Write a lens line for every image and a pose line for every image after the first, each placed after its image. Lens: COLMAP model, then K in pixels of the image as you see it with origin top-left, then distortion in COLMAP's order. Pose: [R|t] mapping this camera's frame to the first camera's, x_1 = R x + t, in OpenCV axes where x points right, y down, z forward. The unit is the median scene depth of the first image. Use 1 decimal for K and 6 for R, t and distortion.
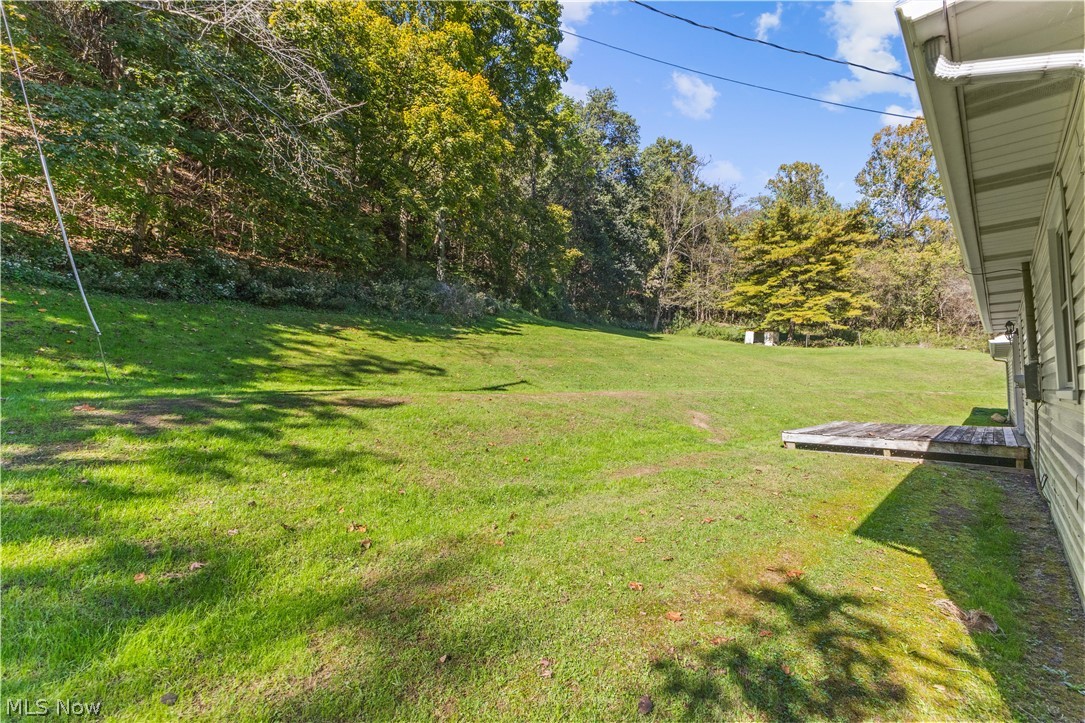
lens RADIAL K [[485.8, 0, 542.5], [0, 485.8, 361.5], [0, 0, 1]] dist [0.001515, -0.000052]
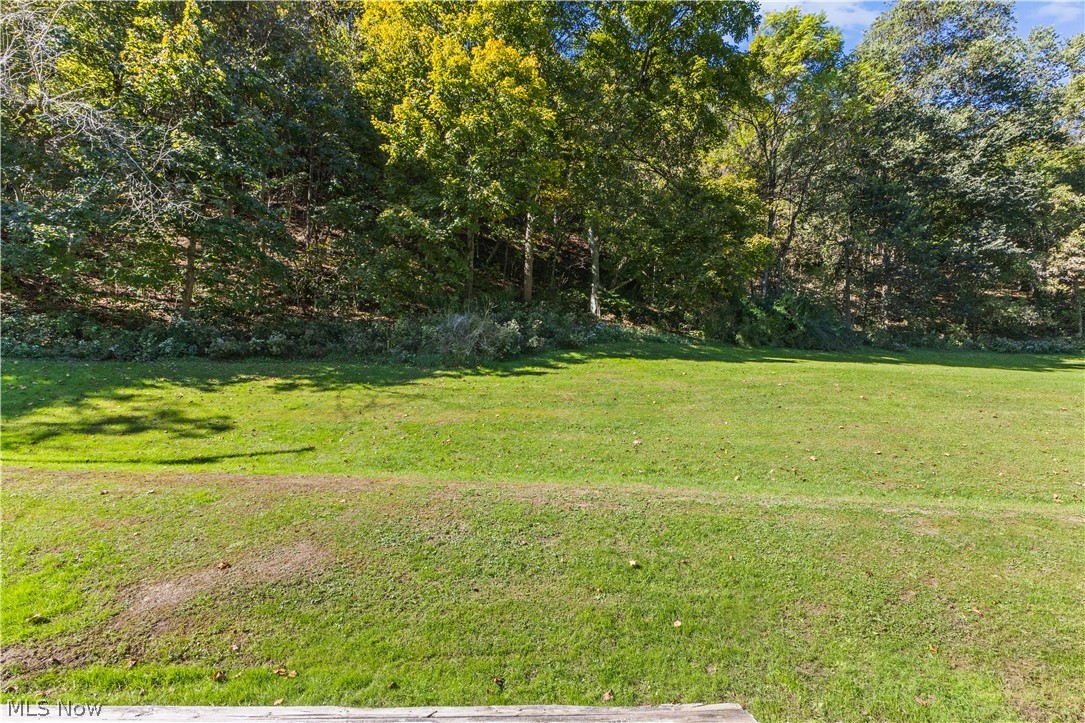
lens RADIAL K [[495.9, 0, 529.1], [0, 495.9, 377.4], [0, 0, 1]] dist [0.004623, -0.000356]
pose [[0.725313, -0.046411, -0.686853, 0.181282], [0.002341, 0.997885, -0.064956, -0.003317], [0.688415, 0.045505, 0.723888, 0.215828]]
